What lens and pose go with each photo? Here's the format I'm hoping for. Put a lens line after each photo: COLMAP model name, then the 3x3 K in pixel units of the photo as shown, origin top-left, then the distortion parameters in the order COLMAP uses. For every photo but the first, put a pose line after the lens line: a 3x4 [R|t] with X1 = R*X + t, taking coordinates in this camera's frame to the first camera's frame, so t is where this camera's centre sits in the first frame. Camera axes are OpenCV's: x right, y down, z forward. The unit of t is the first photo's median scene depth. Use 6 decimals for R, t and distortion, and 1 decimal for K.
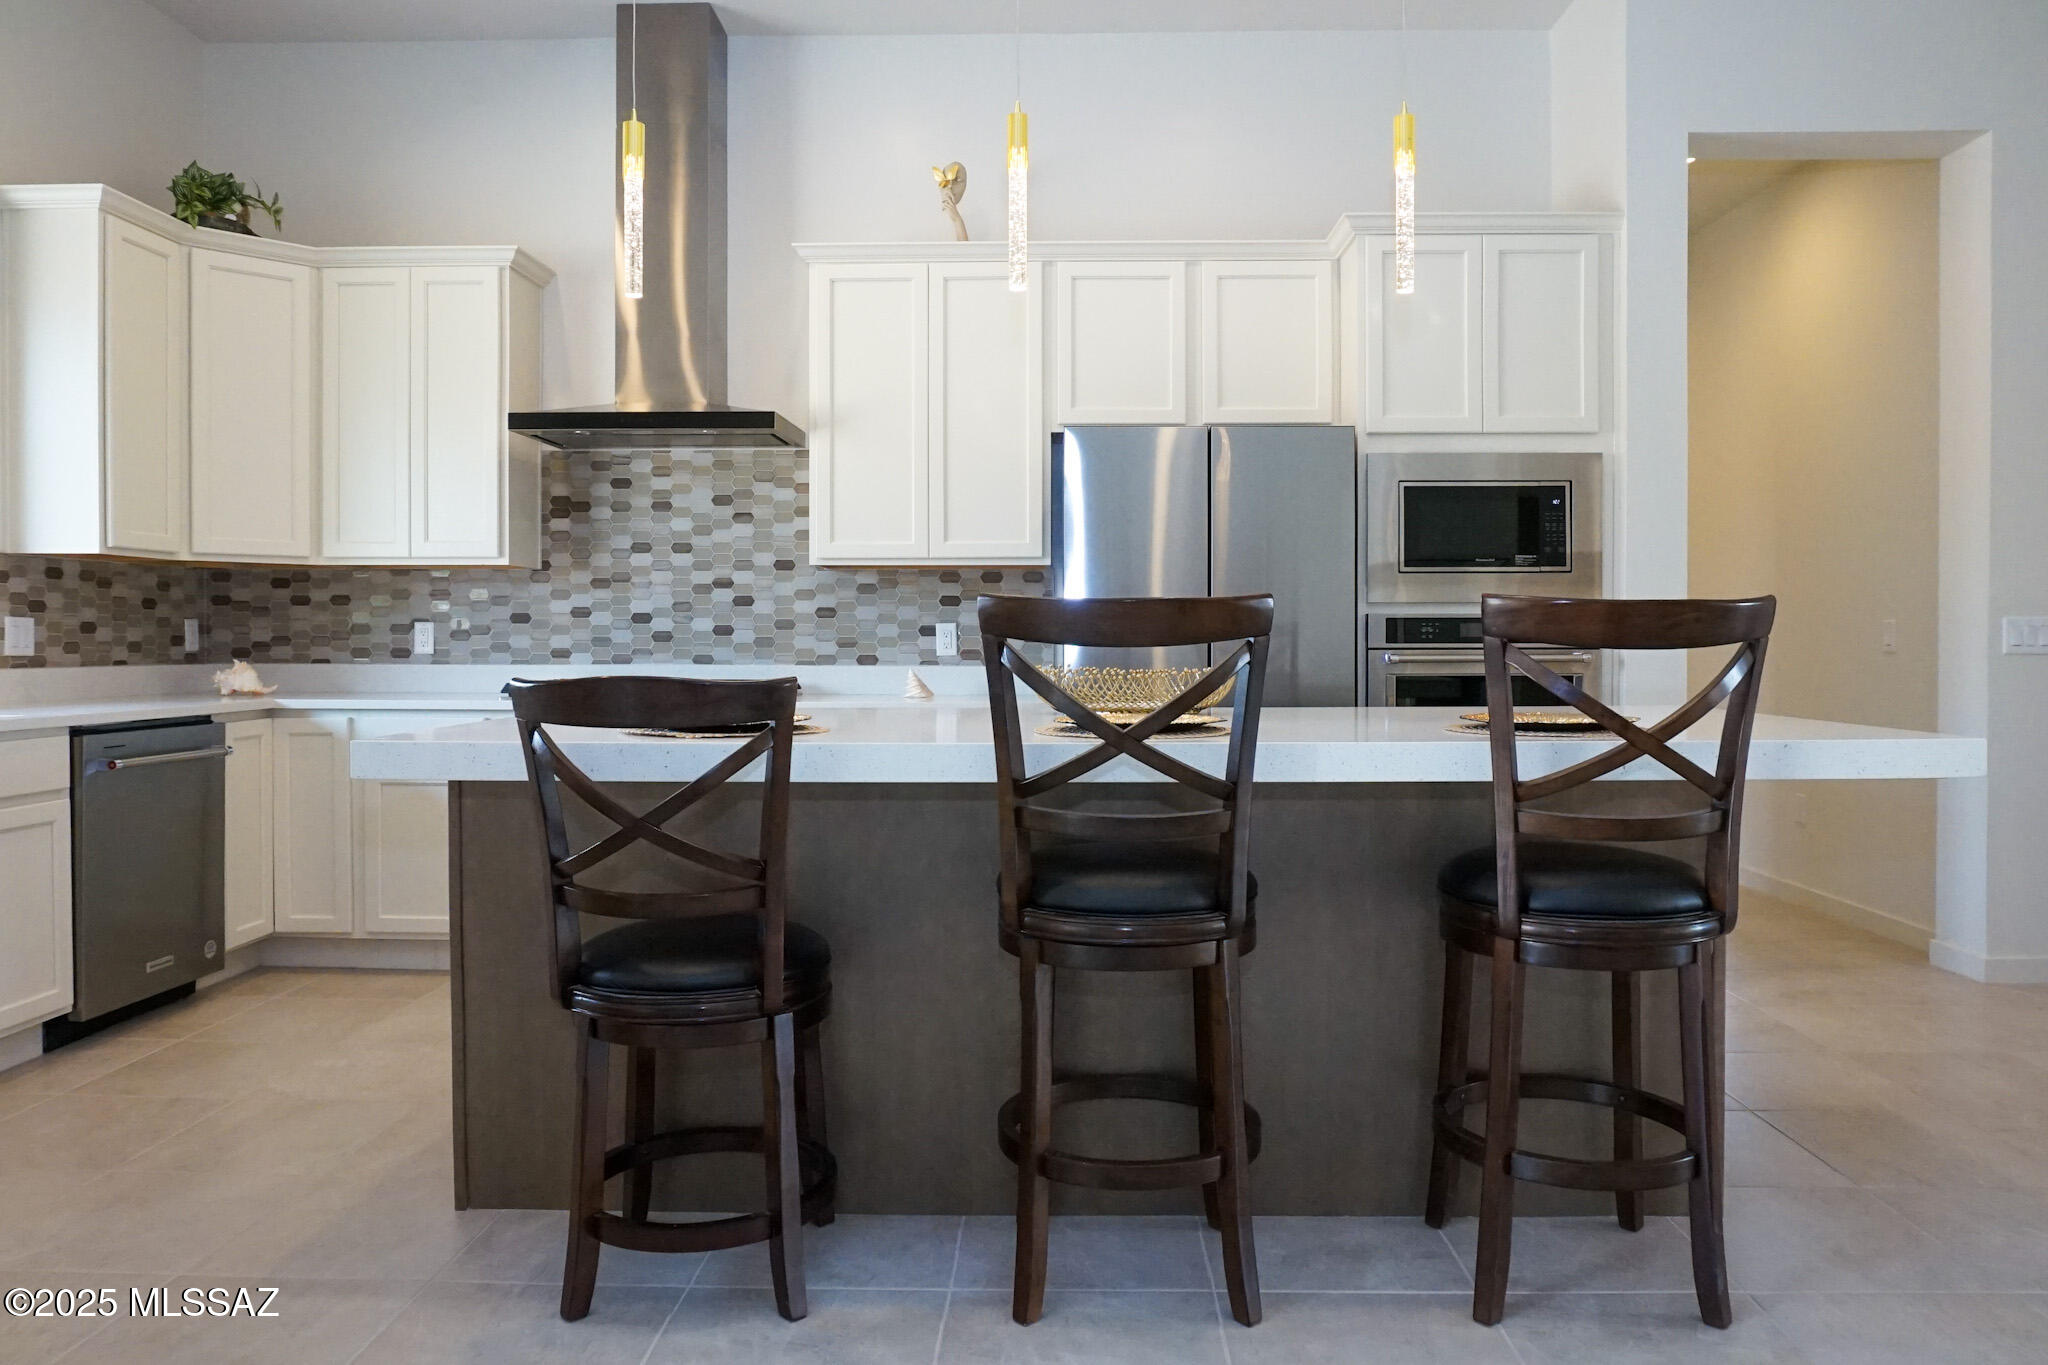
lens RADIAL K [[1372.9, 0, 1036.6], [0, 1372.9, 665.3], [0, 0, 1]] dist [-0.043183, 0.022636]
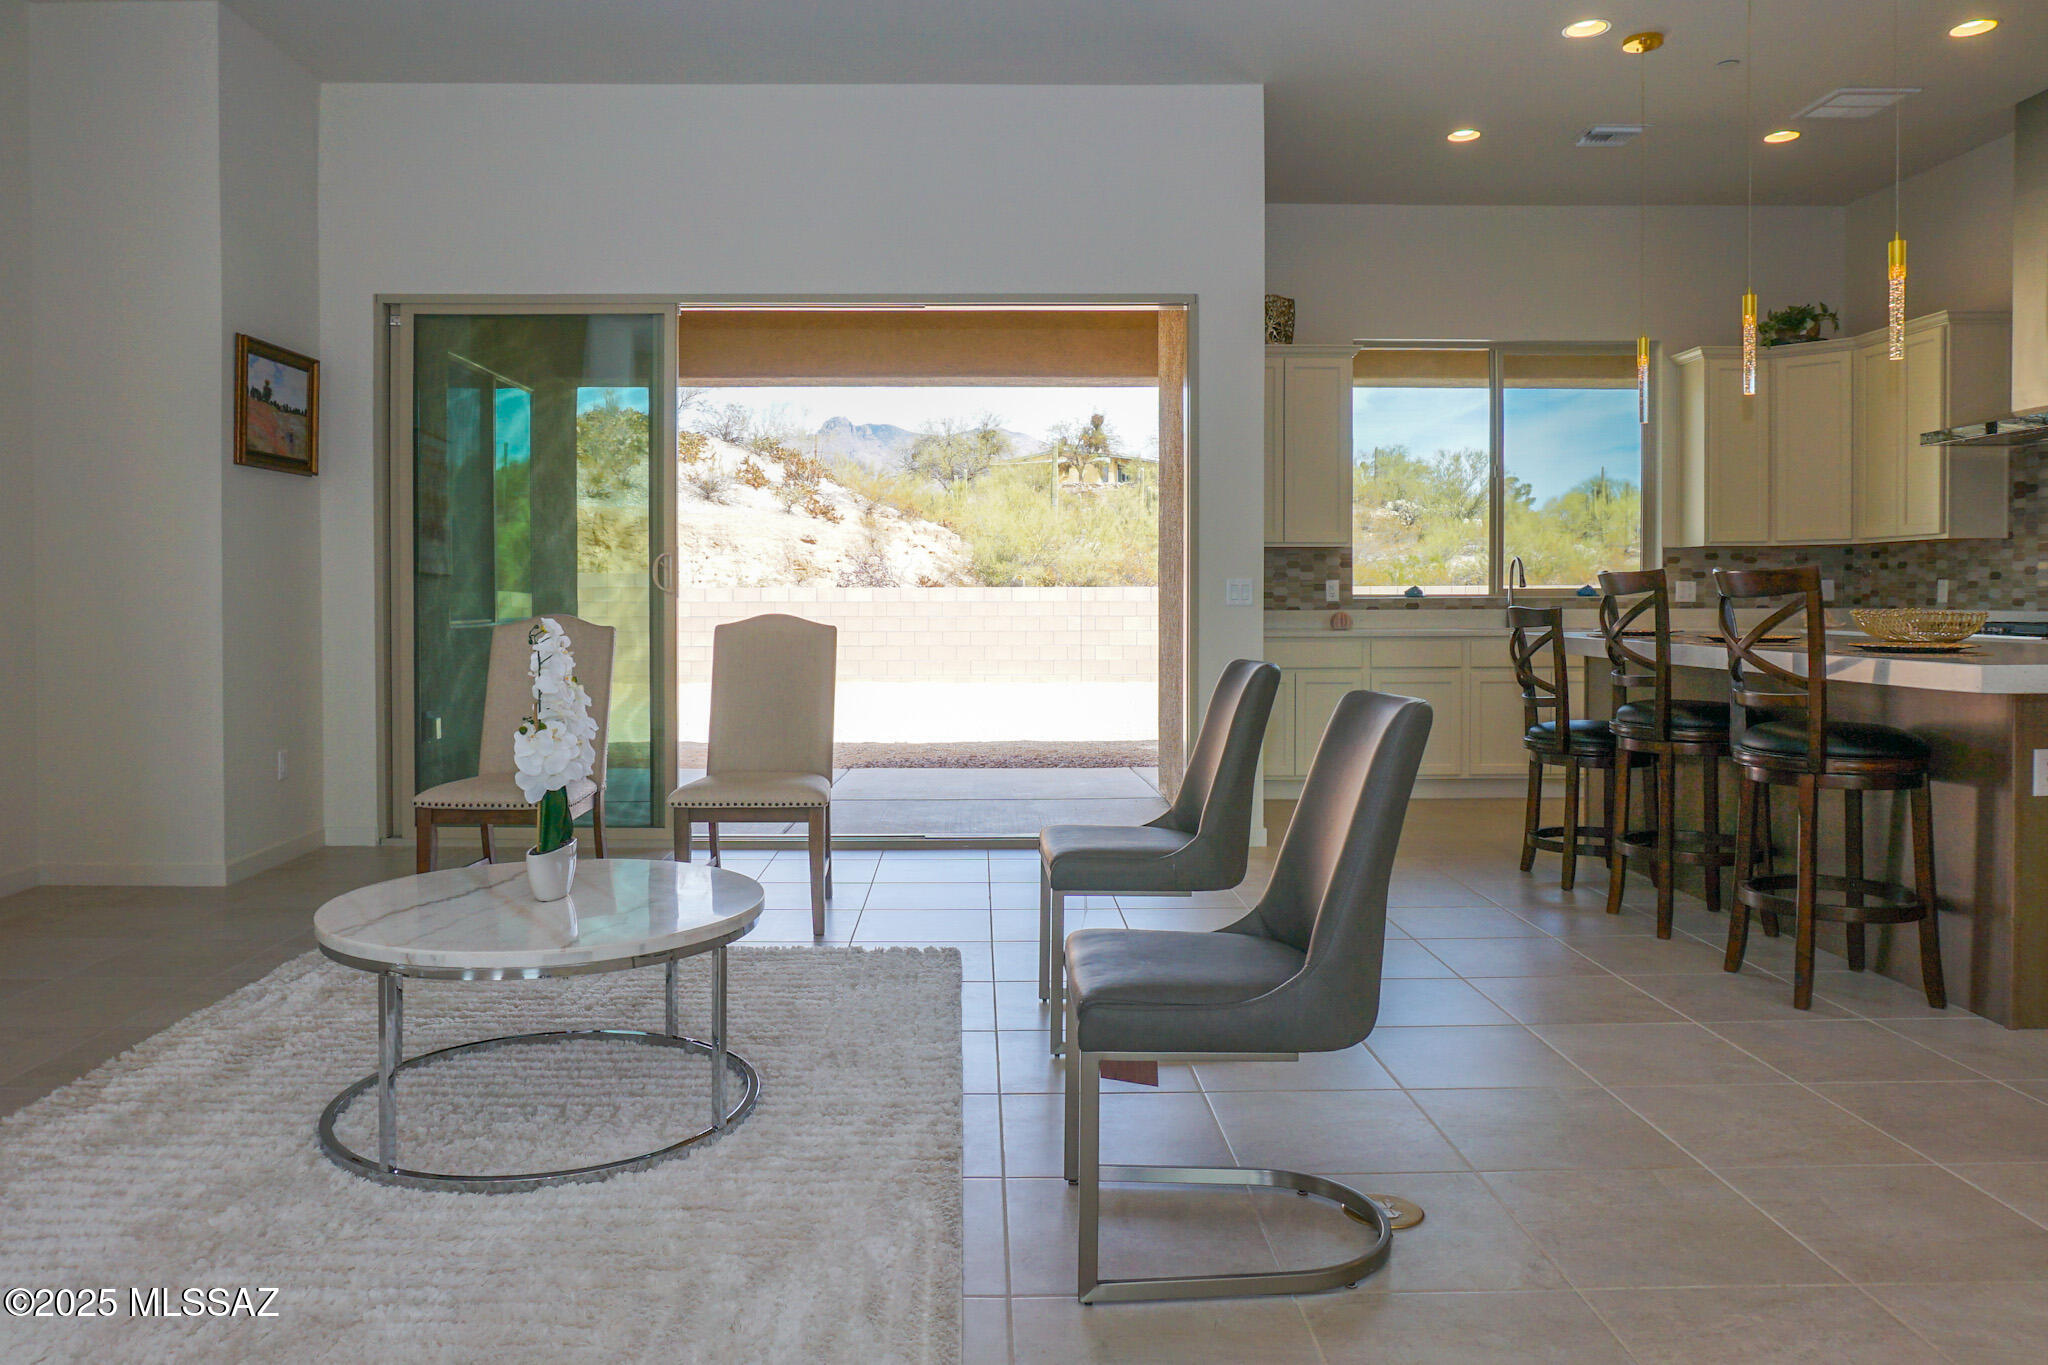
lens RADIAL K [[1372.9, 0, 975.1], [0, 1372.9, 628.1], [0, 0, 1]] dist [-0.043183, 0.022636]
pose [[0.019405, 0.022517, -0.999558, 0.970533], [-0.014691, 0.999645, 0.022234, 0.001681], [0.999704, 0.014253, 0.019729, -0.019073]]
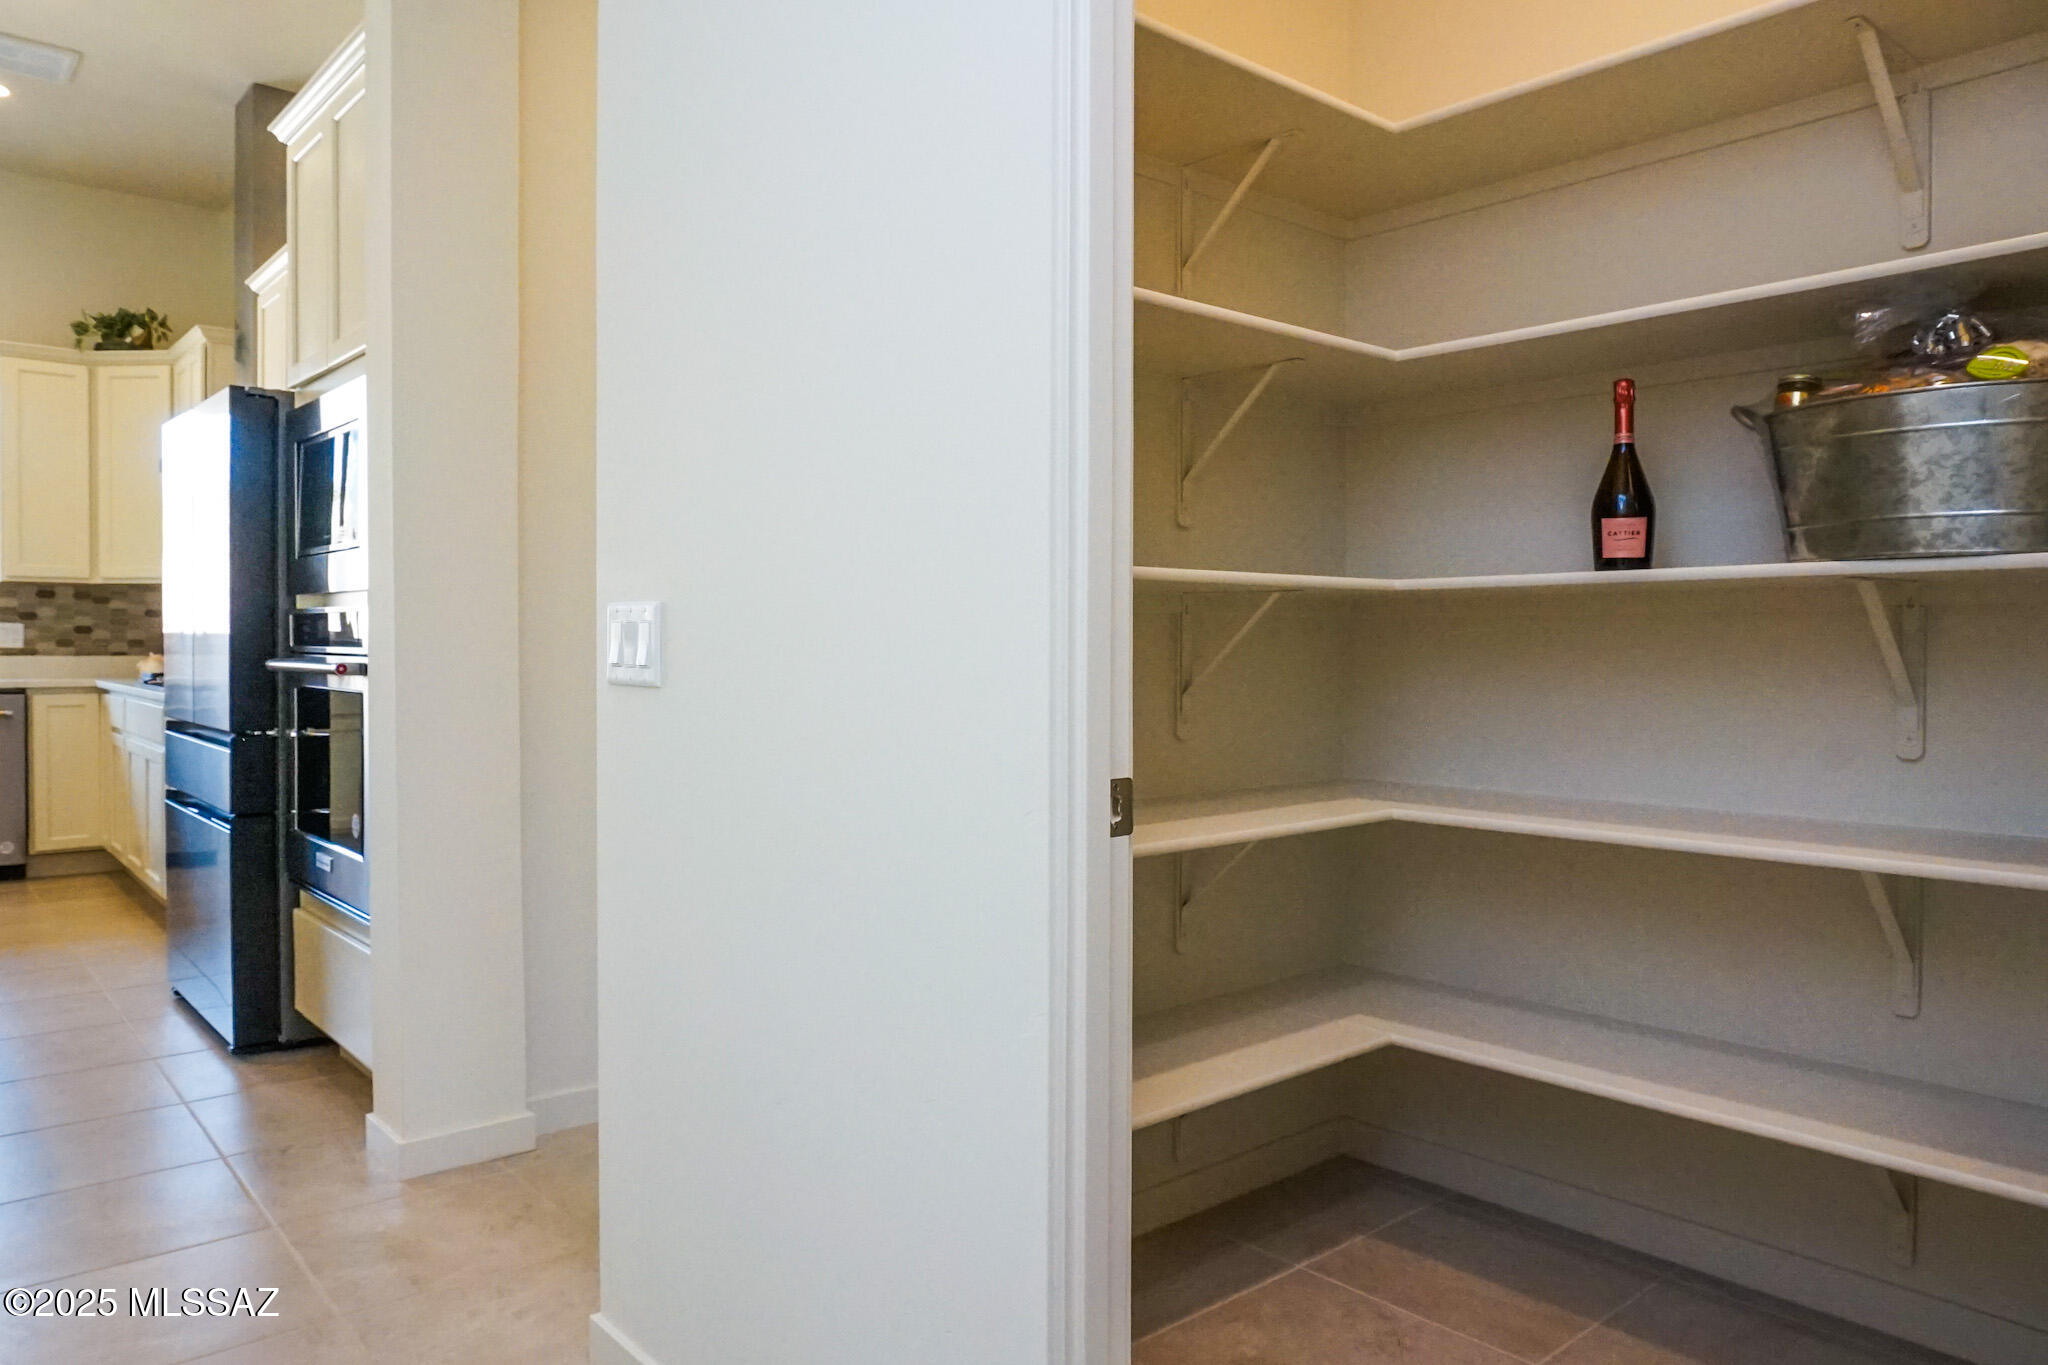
lens RADIAL K [[1372.9, 0, 1030.8], [0, 1372.9, 662.7], [0, 0, 1]] dist [-0.043183, 0.022636]
pose [[0.674079, 0.014438, -0.738518, 1.042976], [-0.019227, 0.999813, 0.001996, -0.013532], [0.738409, 0.012854, 0.674231, 0.716882]]
